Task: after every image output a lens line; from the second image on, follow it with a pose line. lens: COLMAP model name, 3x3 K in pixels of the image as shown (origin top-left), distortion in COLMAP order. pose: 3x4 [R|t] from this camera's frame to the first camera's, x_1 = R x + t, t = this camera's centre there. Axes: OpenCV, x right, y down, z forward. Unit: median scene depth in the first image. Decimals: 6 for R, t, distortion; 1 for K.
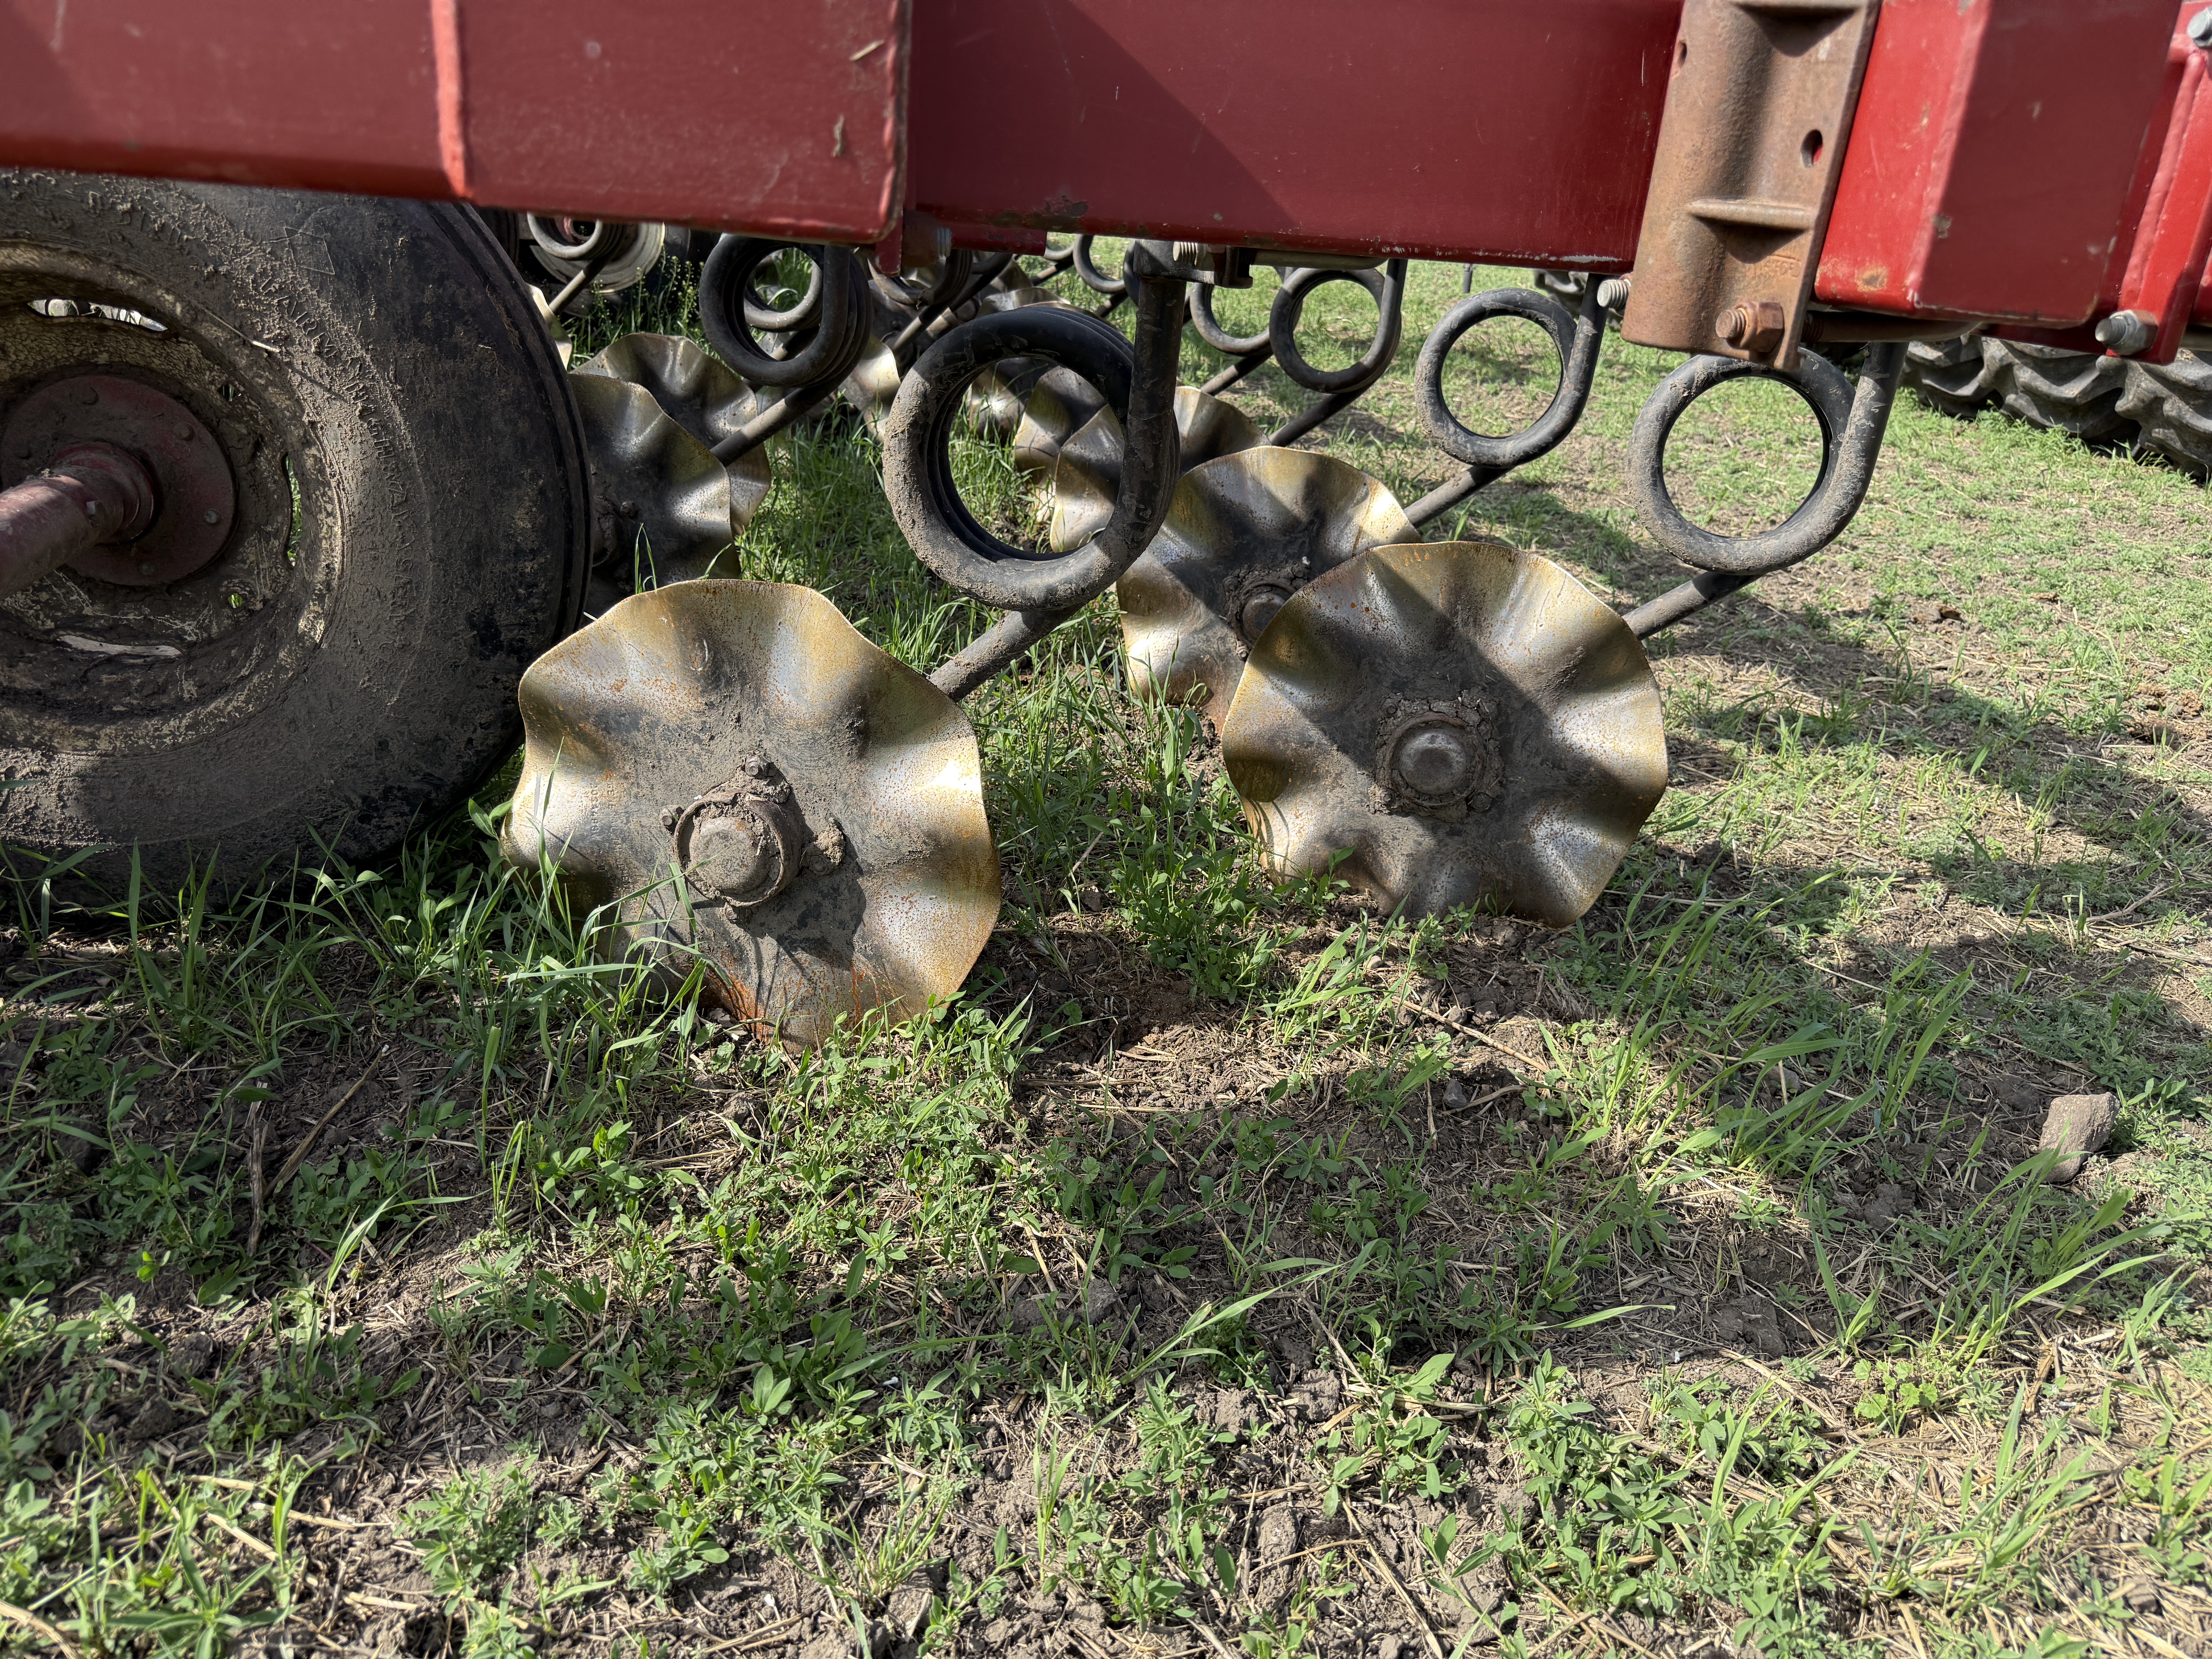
lens RADIAL K [[1578.9, 0, 1106.3], [0, 1578.9, 829.9], [0, 0, 1]] dist [0.059968, -0.068542]
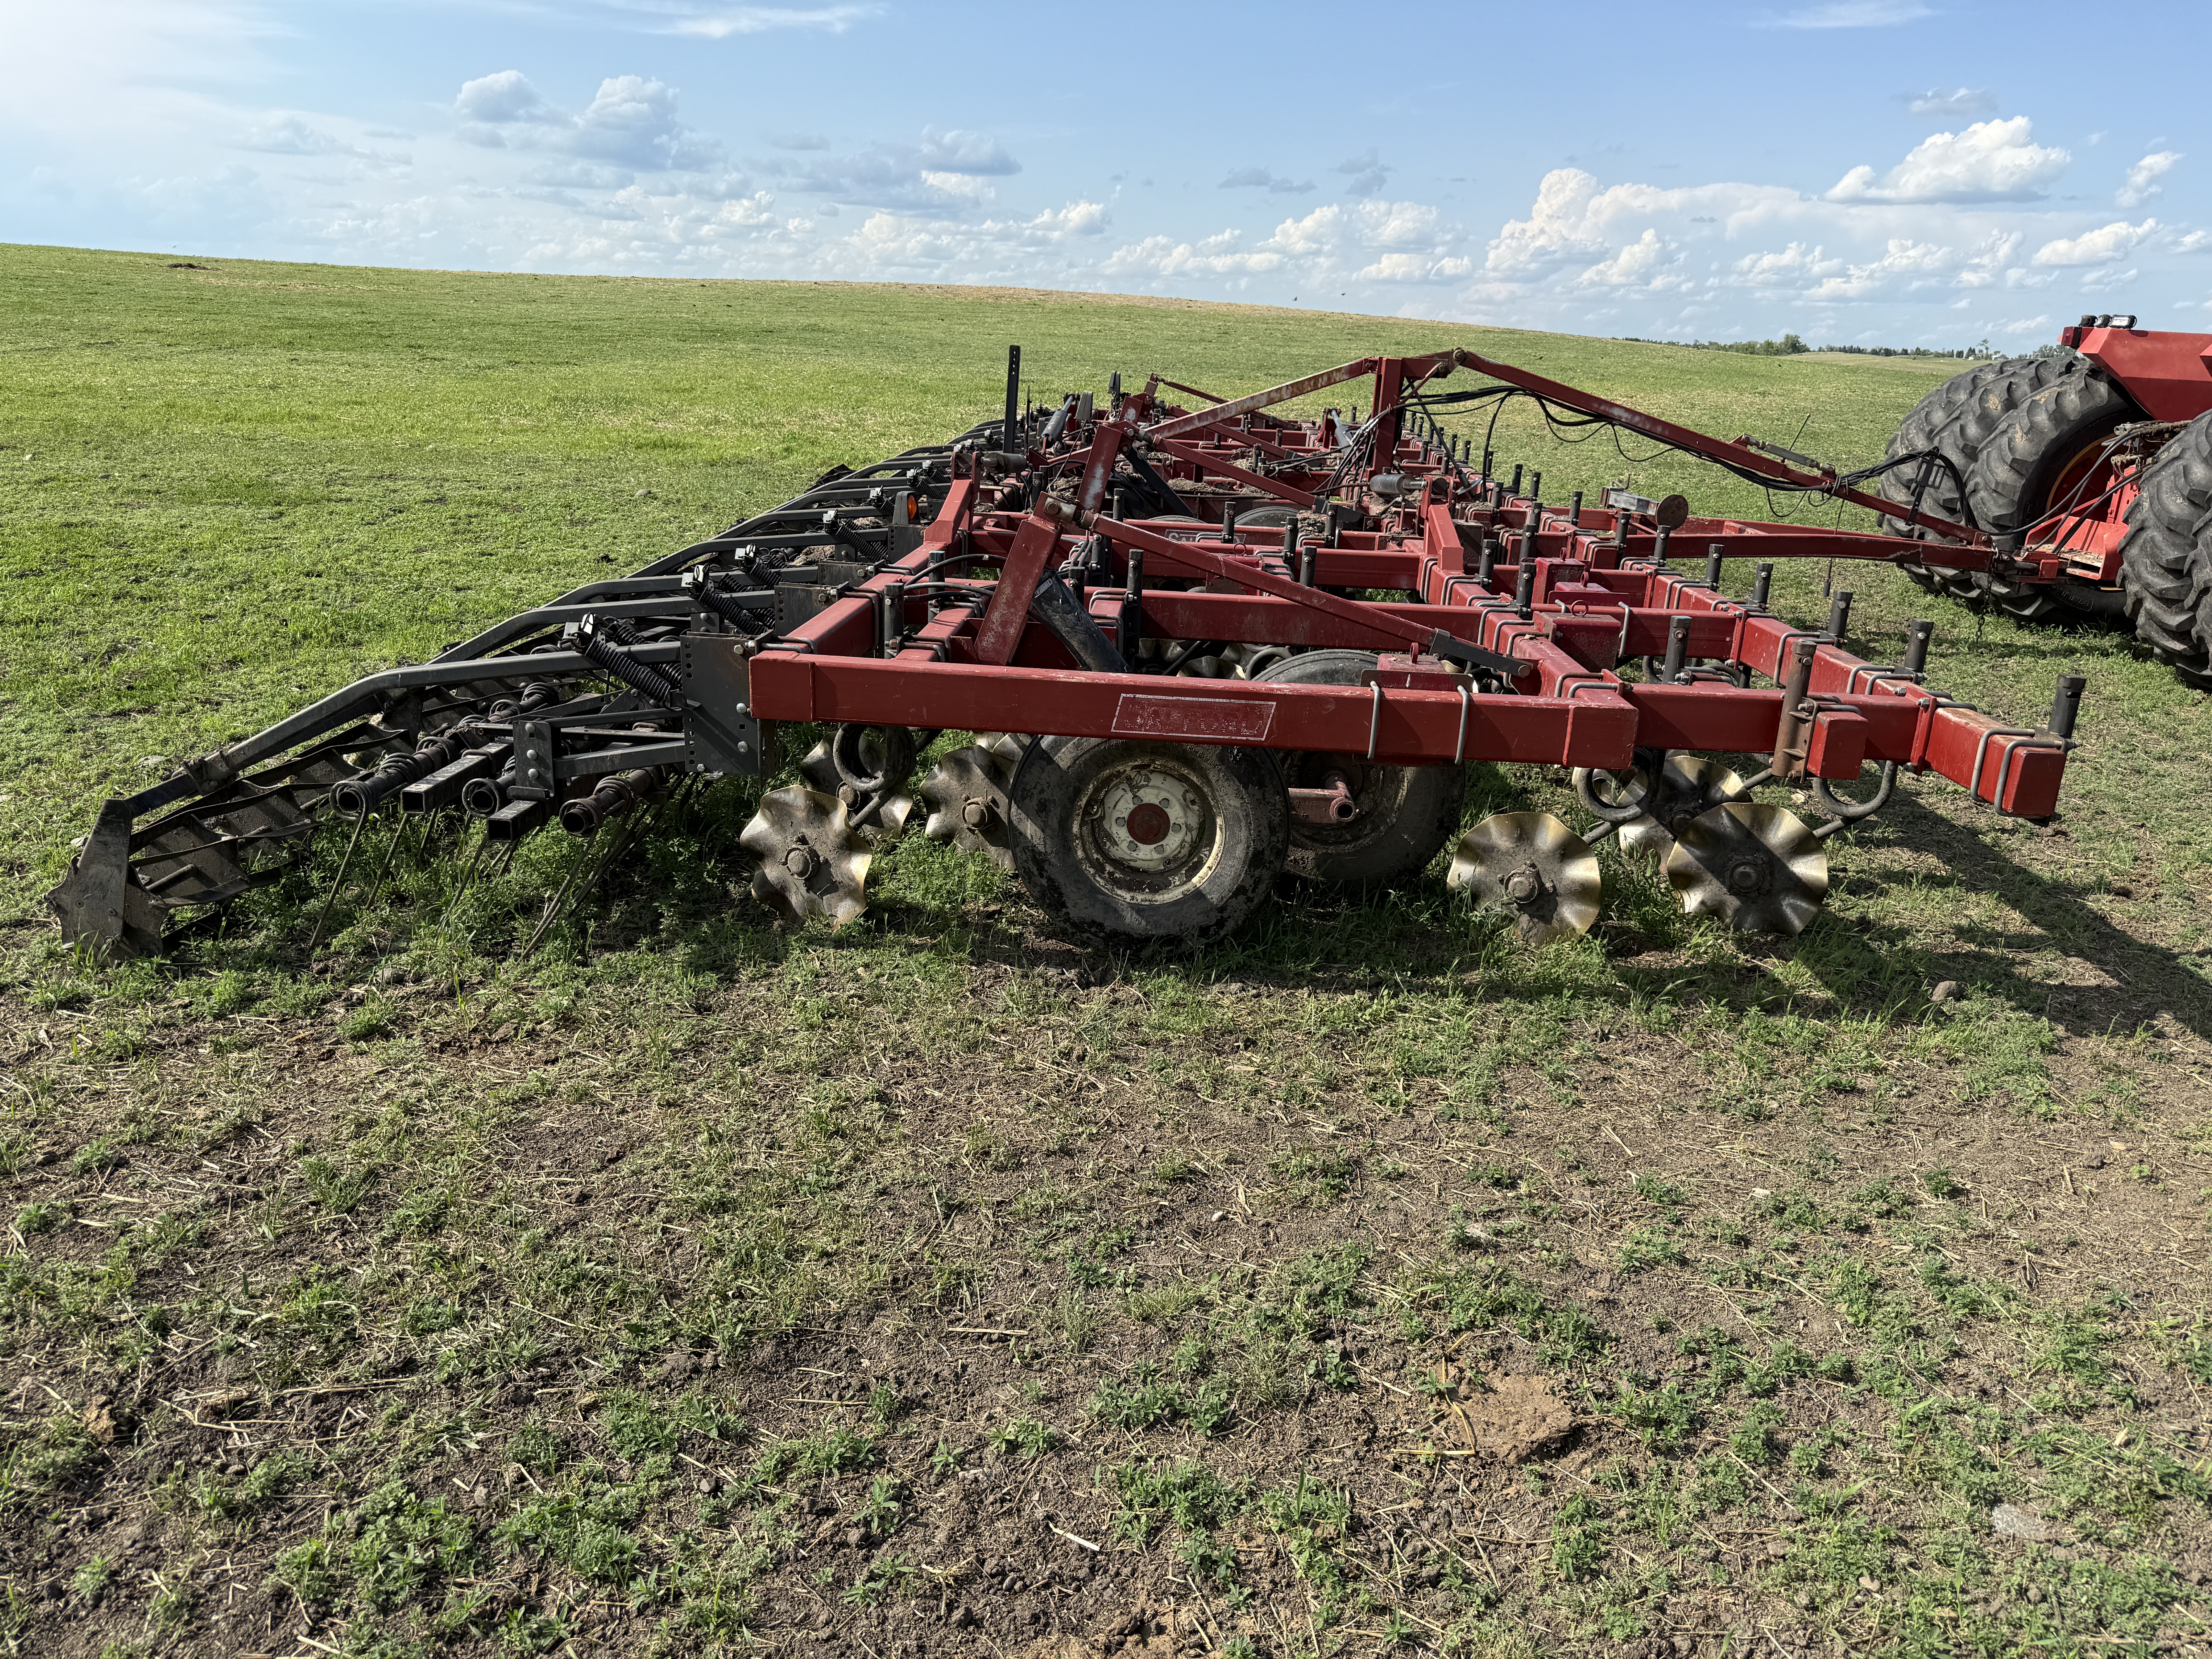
lens RADIAL K [[1578.9, 0, 1092.0], [0, 1578.9, 831.2], [0, 0, 1]] dist [0.059968, -0.068542]
pose [[0.970238, 0.036797, -0.239343, -0.282818], [-0.062774, 0.992819, -0.101835, 0.269096], [0.233877, 0.113829, 0.965580, -2.301585]]
